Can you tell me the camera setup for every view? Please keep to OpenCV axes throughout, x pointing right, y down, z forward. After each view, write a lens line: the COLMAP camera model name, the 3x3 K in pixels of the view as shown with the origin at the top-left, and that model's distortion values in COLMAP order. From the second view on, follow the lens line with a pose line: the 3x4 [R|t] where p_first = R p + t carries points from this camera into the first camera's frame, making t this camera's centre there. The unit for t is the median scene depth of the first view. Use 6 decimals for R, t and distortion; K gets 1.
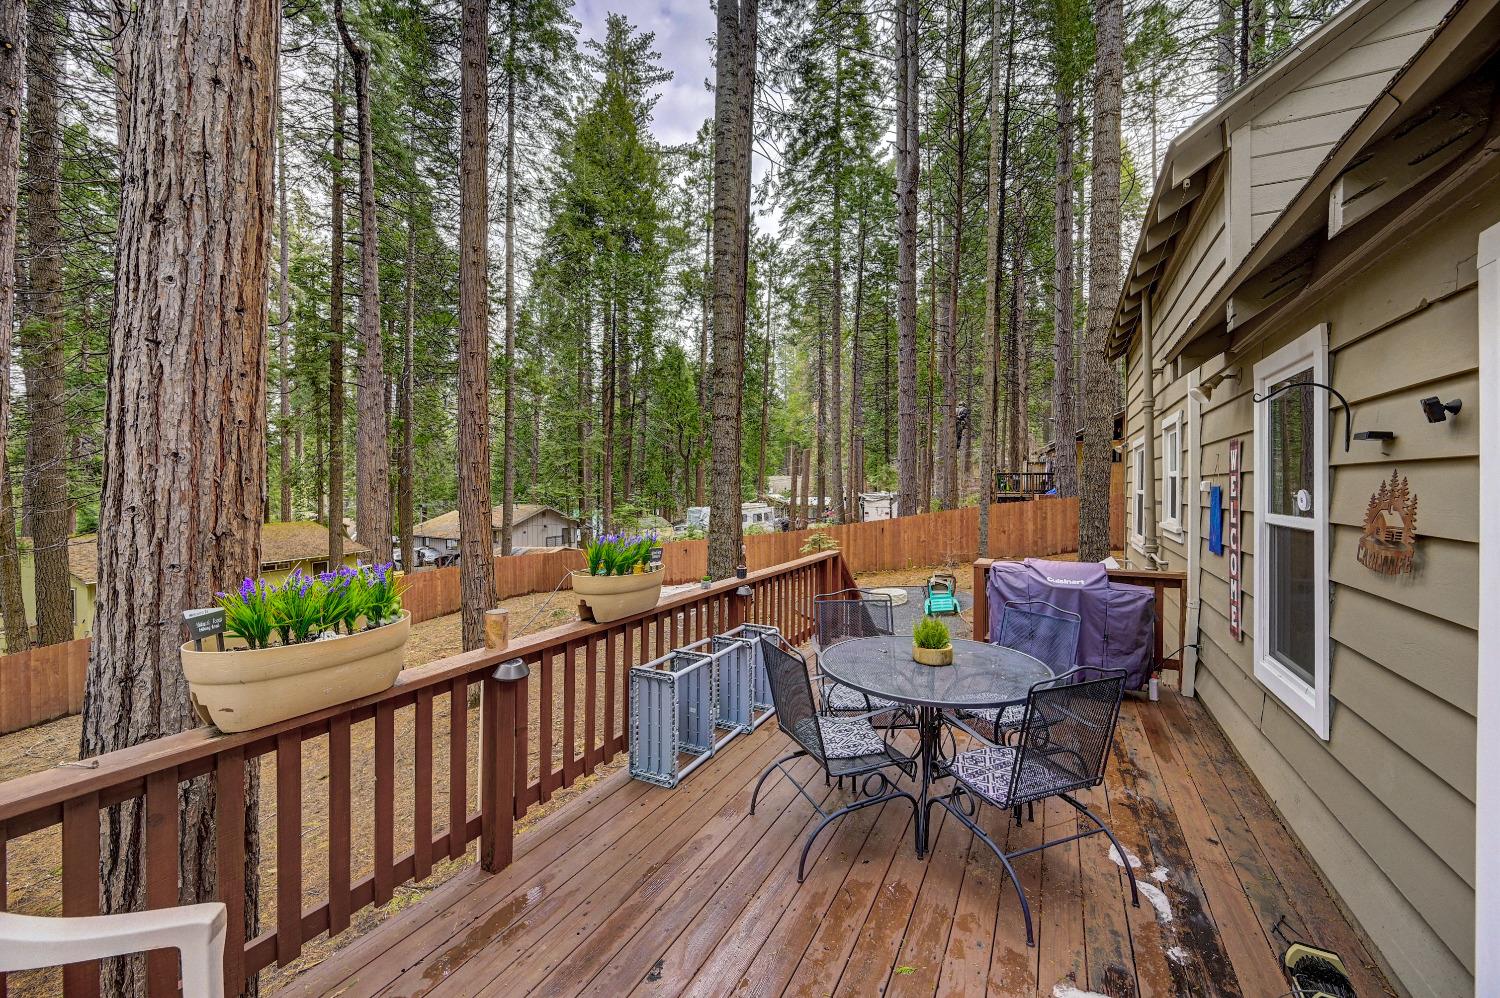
lens RADIAL K [[606.5, 0, 743.8], [0, 606.5, 488.8], [0, 0, 1]] dist [-0.001471, -0.000076]
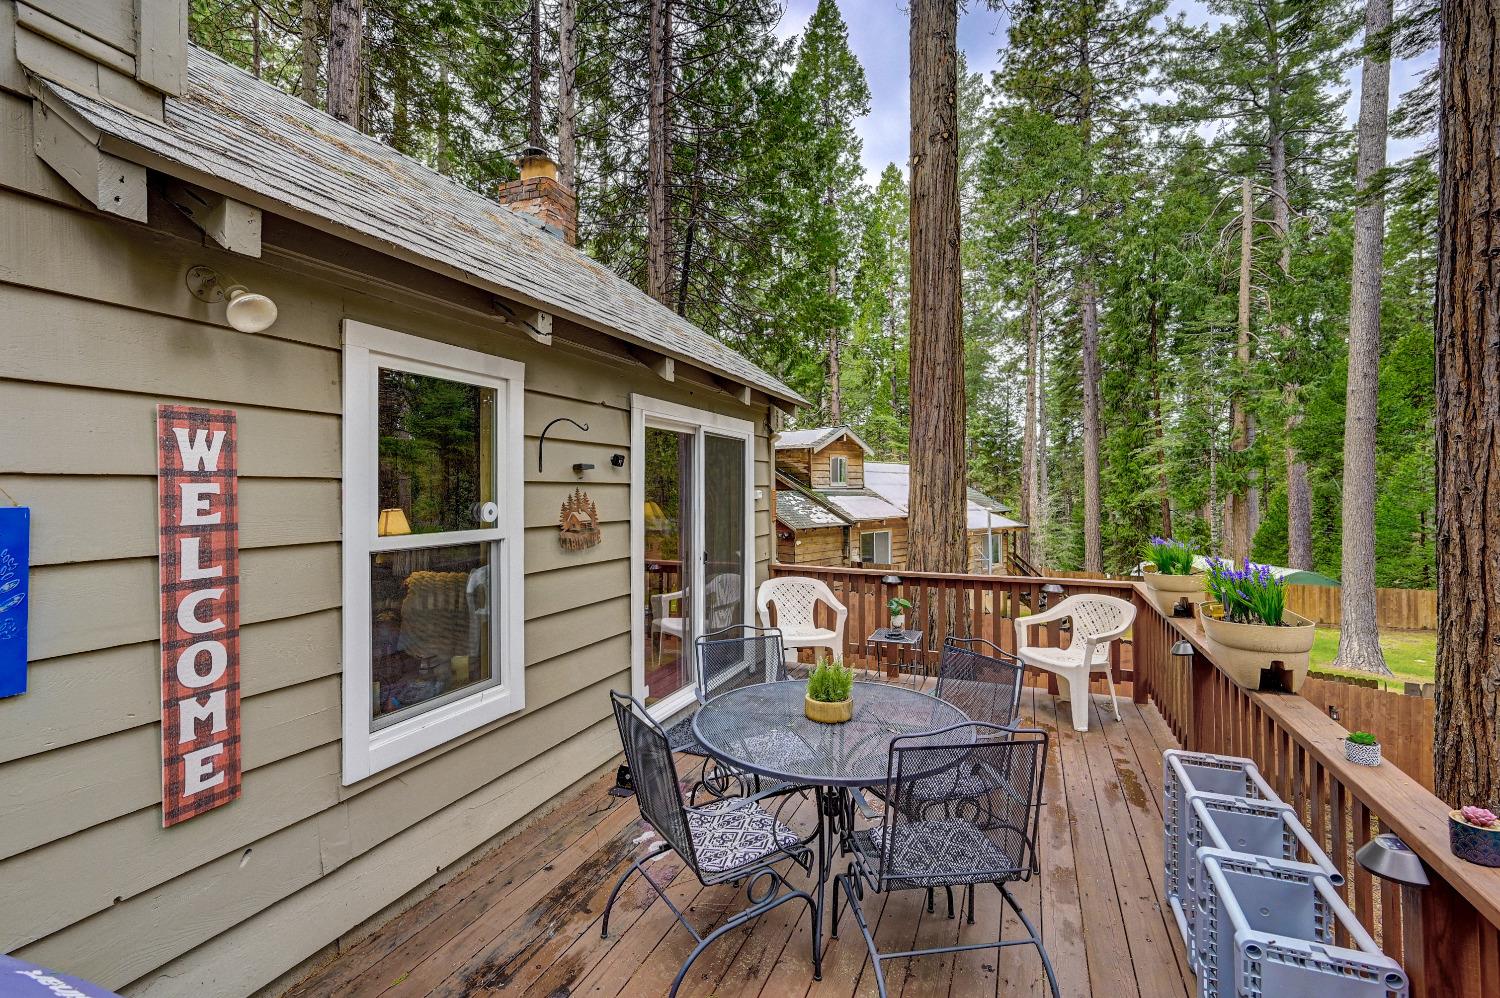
lens RADIAL K [[666.2, 0, 752.3], [0, 666.2, 492.5], [0, 0, 1]] dist [-0.000594, -0.000329]
pose [[-0.996465, 0.007336, -0.083692, 0.448008], [0.006819, 0.999956, 0.006459, -0.015767], [0.083736, 0.005866, -0.996471, 1.732470]]
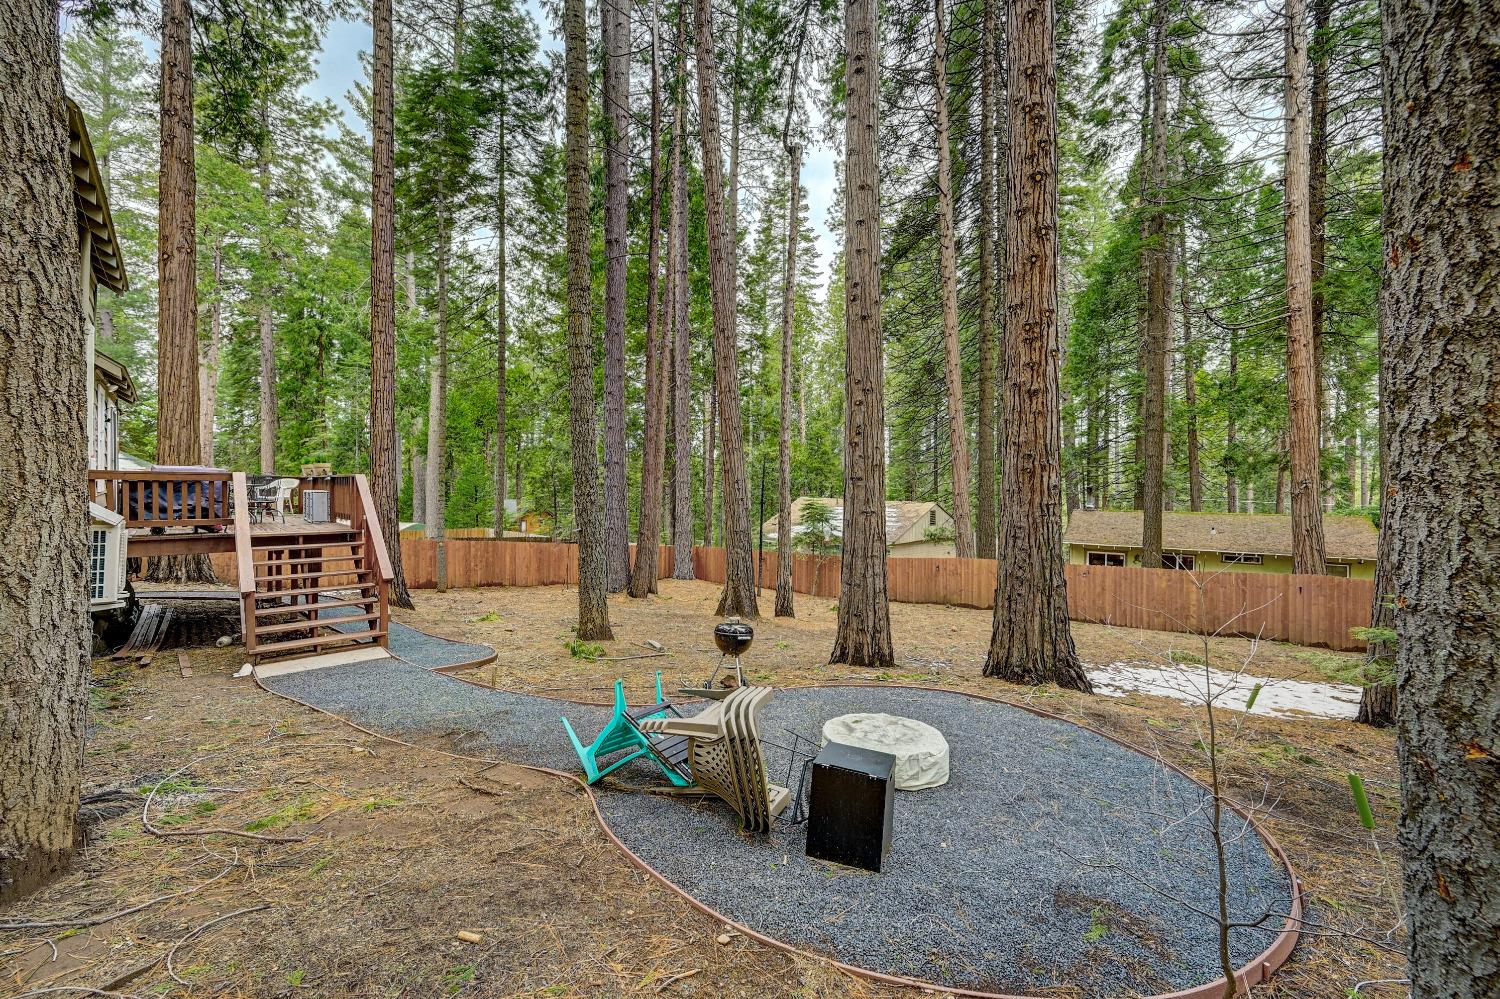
lens RADIAL K [[609.1, 0, 748.3], [0, 609.1, 483.5], [0, 0, 1]] dist [-0.001621, 0.000046]
pose [[-0.333138, -0.000048, -0.942878, 2.555129], [-0.008709, 0.999957, 0.003026, 0.233173], [0.942838, 0.009220, -0.333124, 4.879457]]
